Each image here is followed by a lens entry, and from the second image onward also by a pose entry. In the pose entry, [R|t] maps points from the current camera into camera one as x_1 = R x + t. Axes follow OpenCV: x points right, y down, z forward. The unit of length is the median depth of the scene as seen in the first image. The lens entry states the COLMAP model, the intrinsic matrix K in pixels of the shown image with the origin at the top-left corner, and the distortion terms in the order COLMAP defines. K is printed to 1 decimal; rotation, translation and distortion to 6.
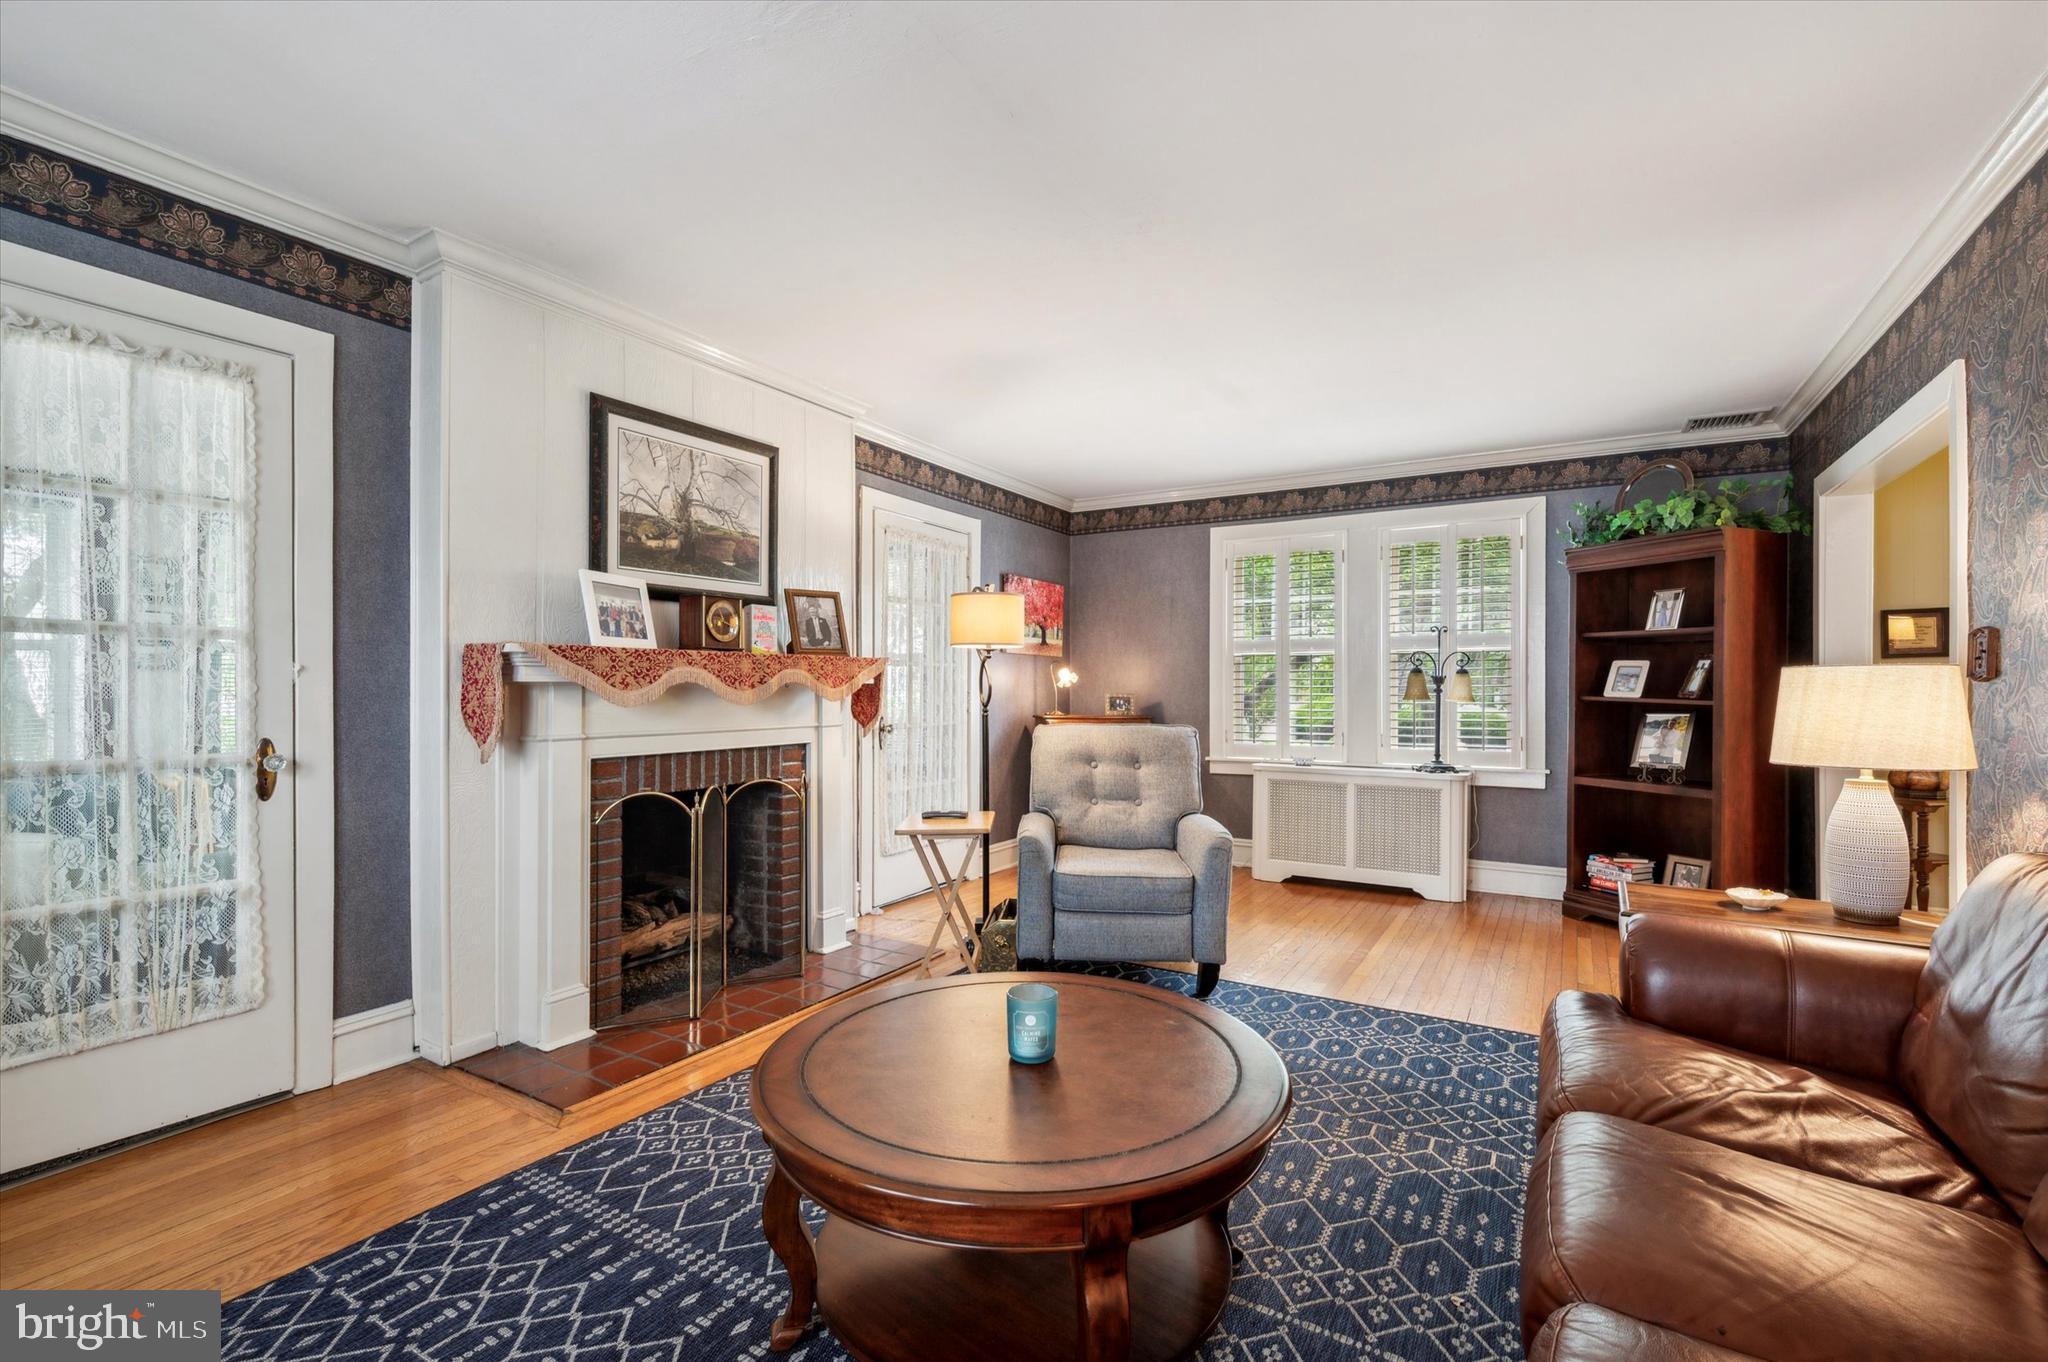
lens RADIAL K [[902.7, 0, 1024.1], [0, 902.7, 685.9], [0, 0, 1]] dist [0.001392, 0.000516]
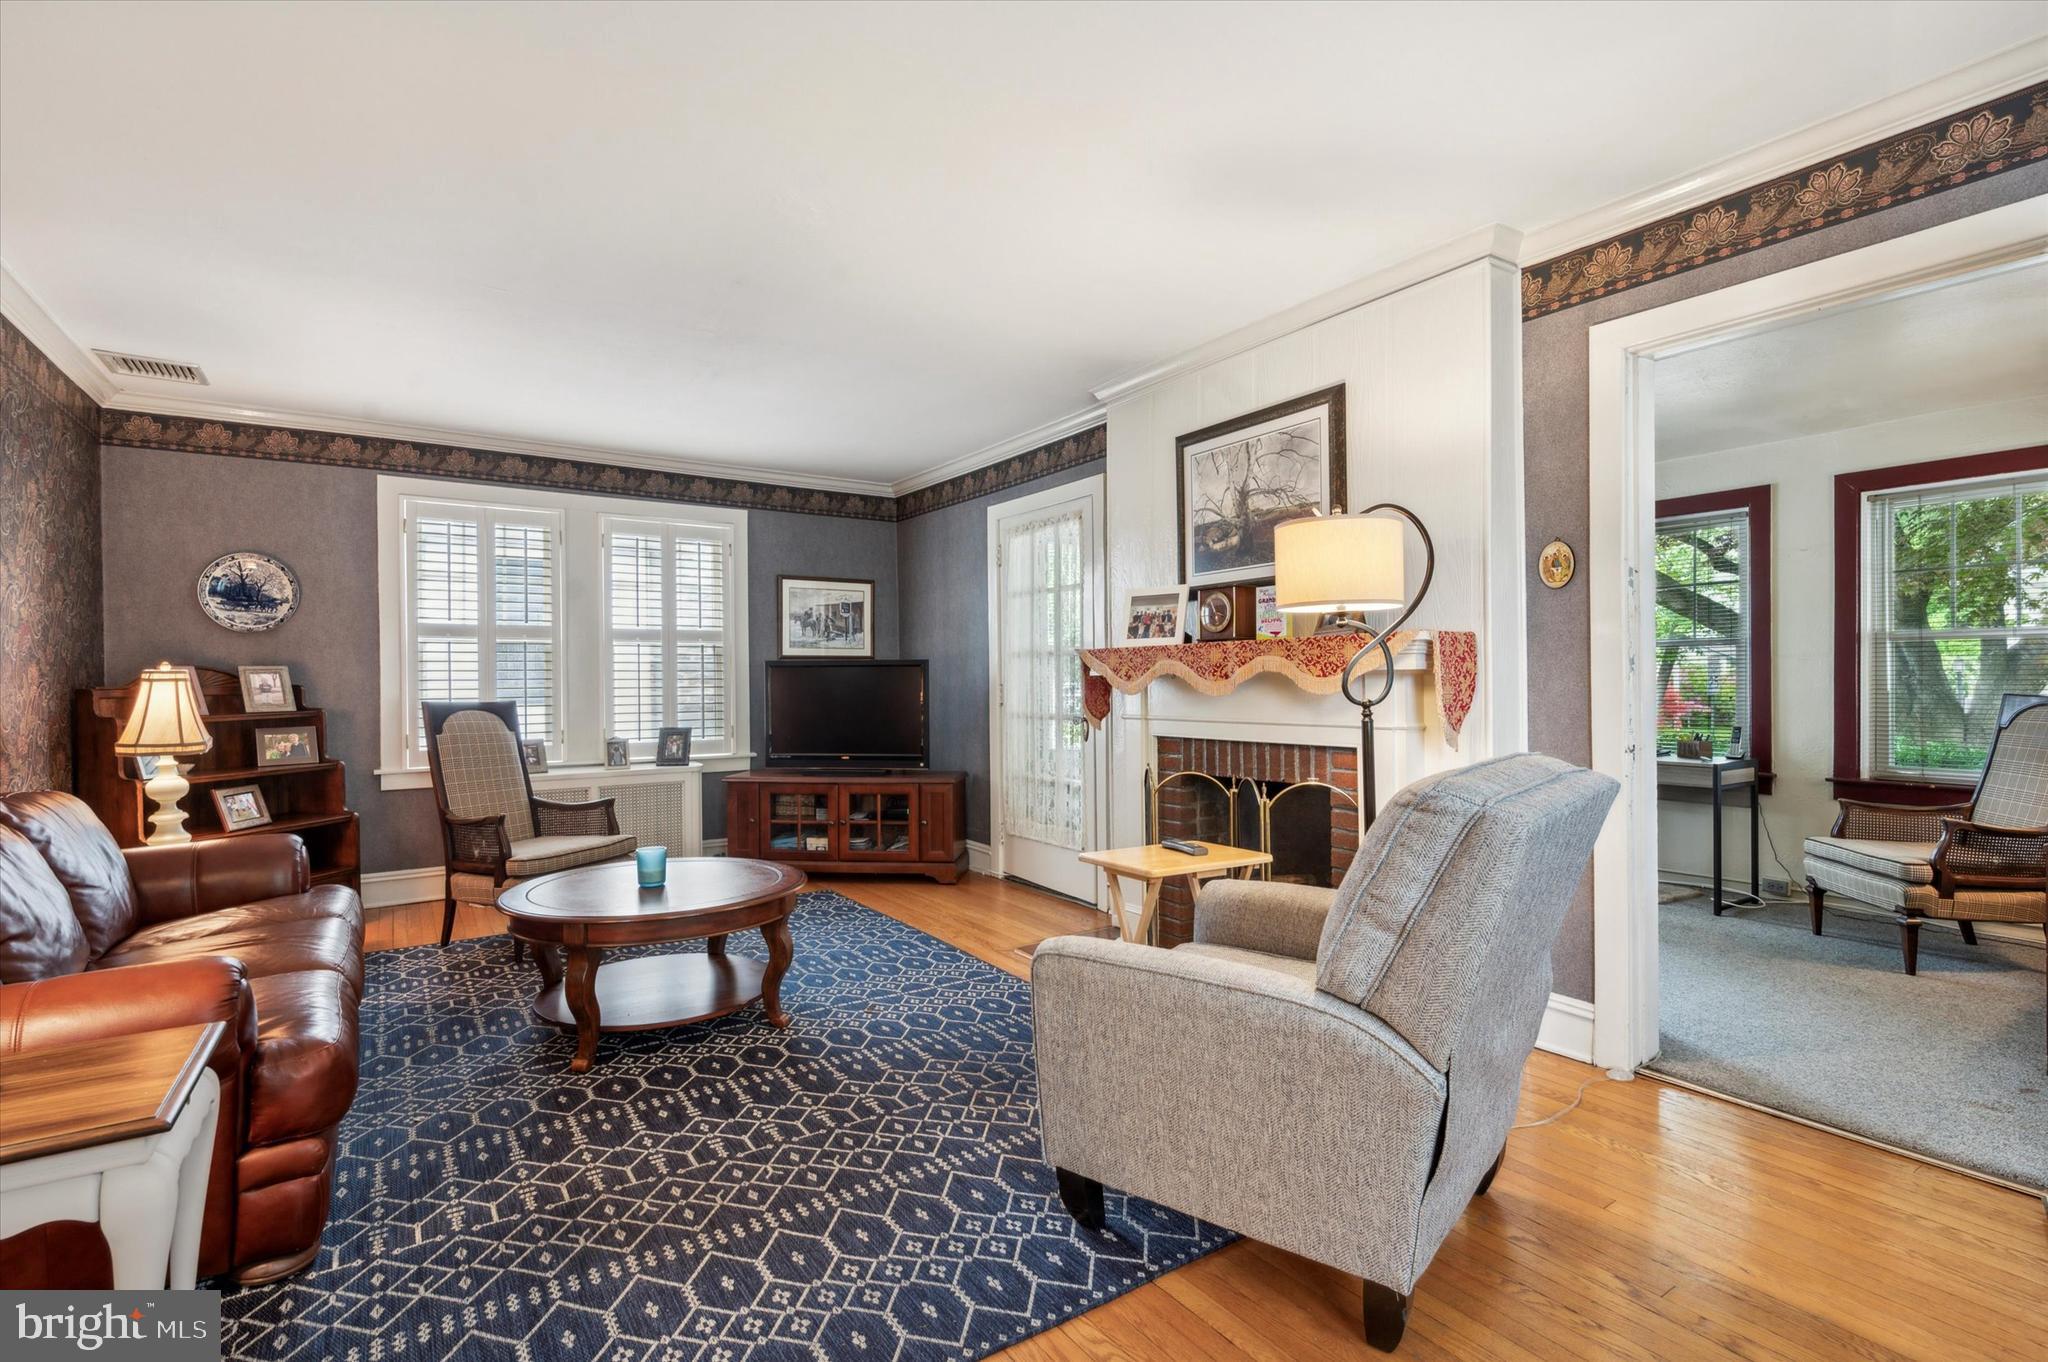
lens RADIAL K [[955.8, 0, 1024.0], [0, 955.8, 681.0], [0, 0, 1]] dist [0.002661, -0.000870]
pose [[-0.421570, -0.000467, -0.906796, 0.695955], [0.007637, 0.999963, -0.004065, 0.007577], [0.906764, -0.008639, -0.421551, 1.206952]]
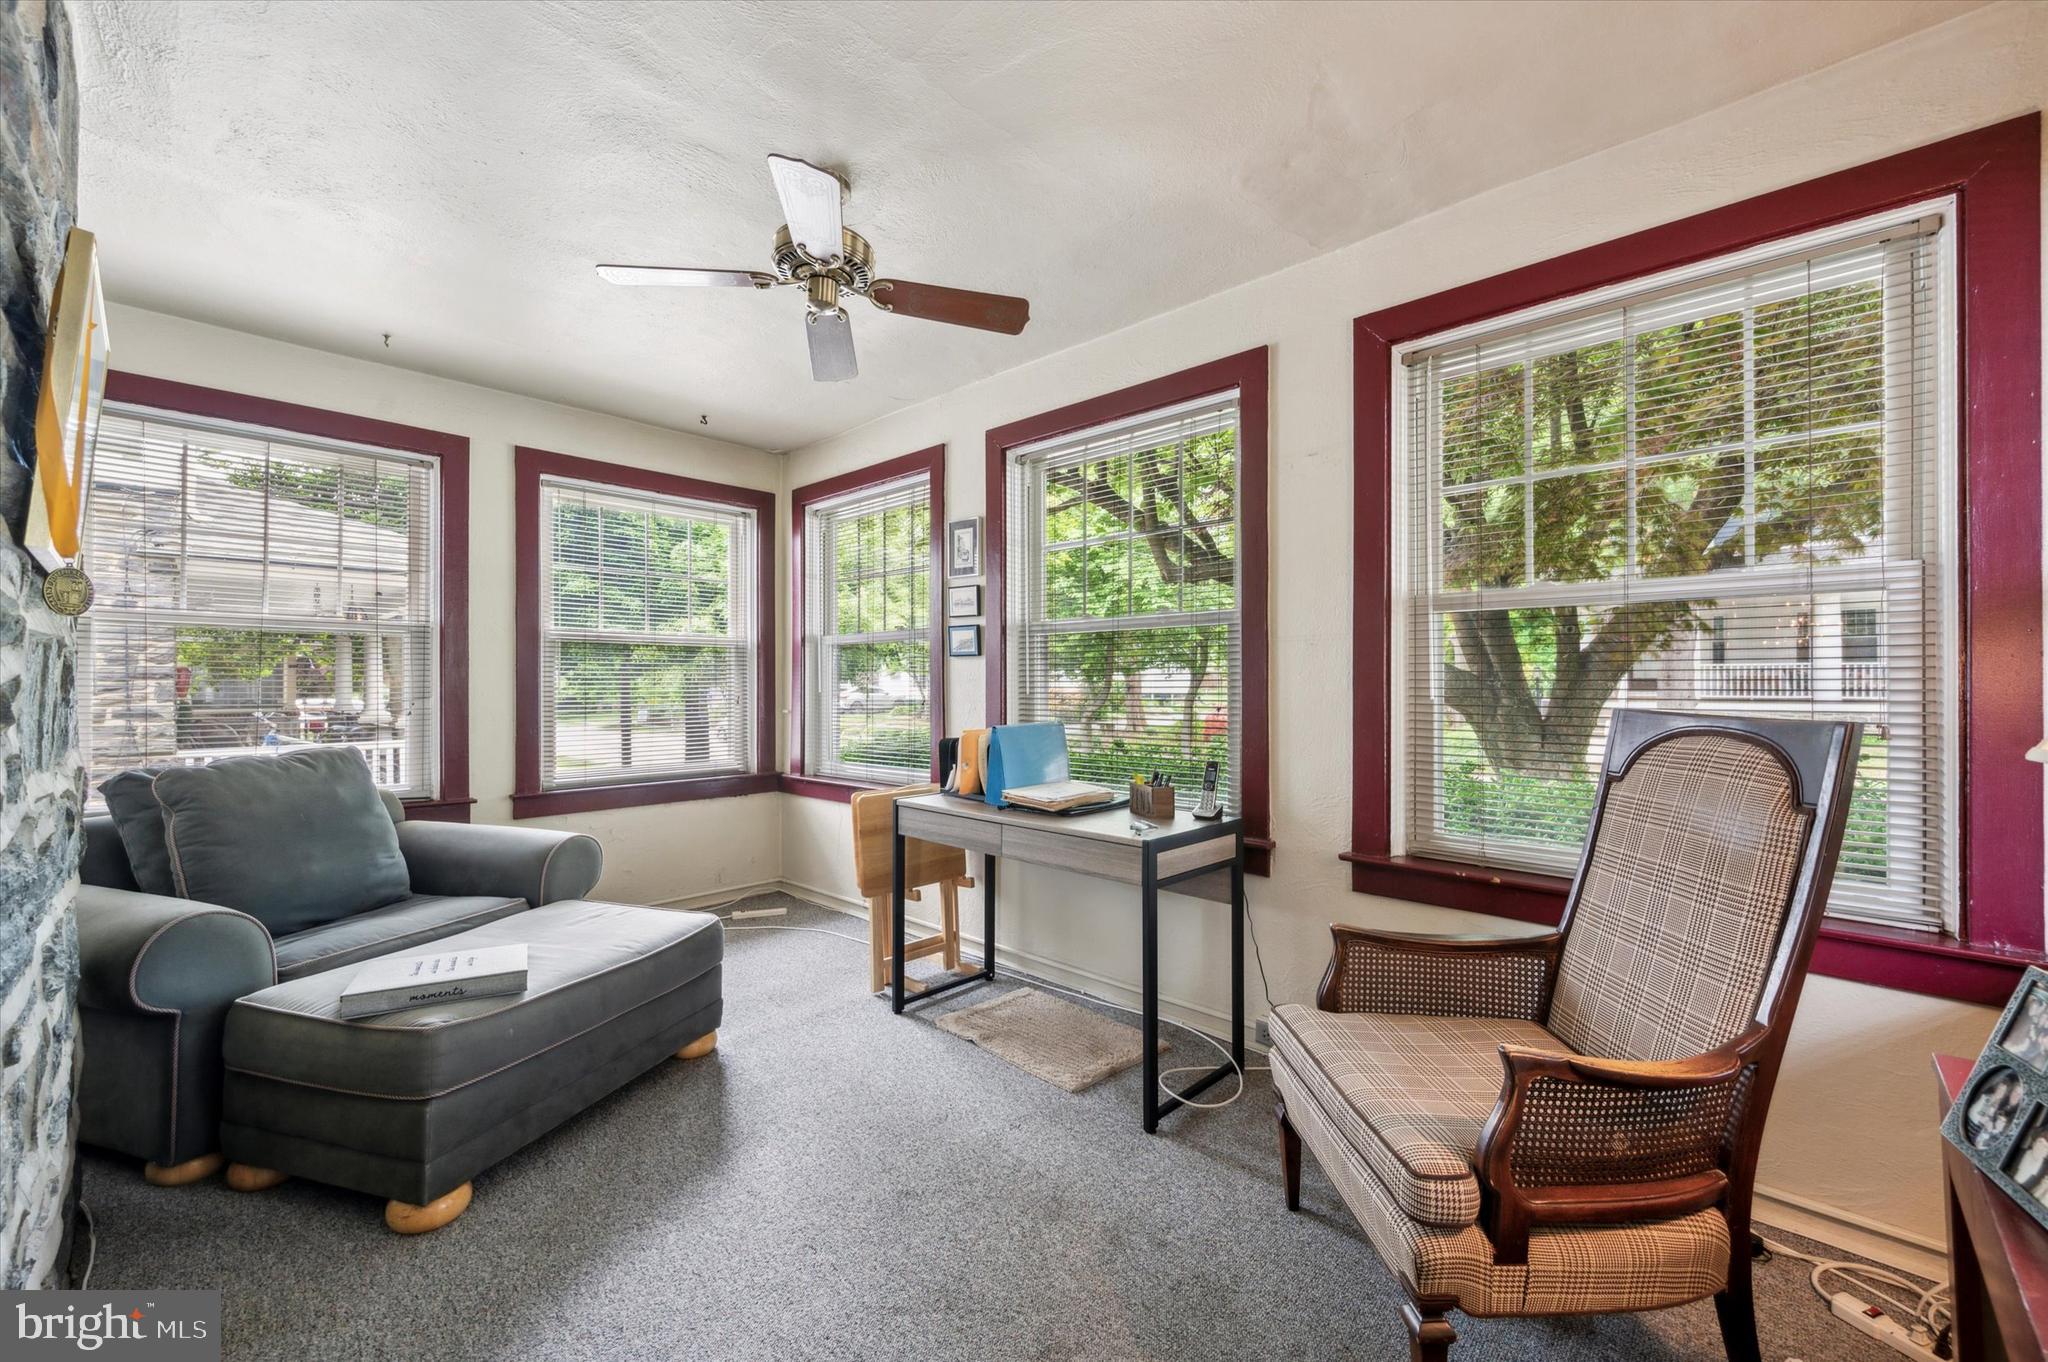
lens RADIAL K [[837.1, 0, 1026.4], [0, 837.1, 678.9], [0, 0, 1]] dist [-0.000190, 0.000368]
pose [[-0.206374, -0.004759, -0.978462, -0.282055], [0.003497, 0.999978, -0.005602, 0.010251], [0.978467, -0.004578, -0.206353, 1.549714]]
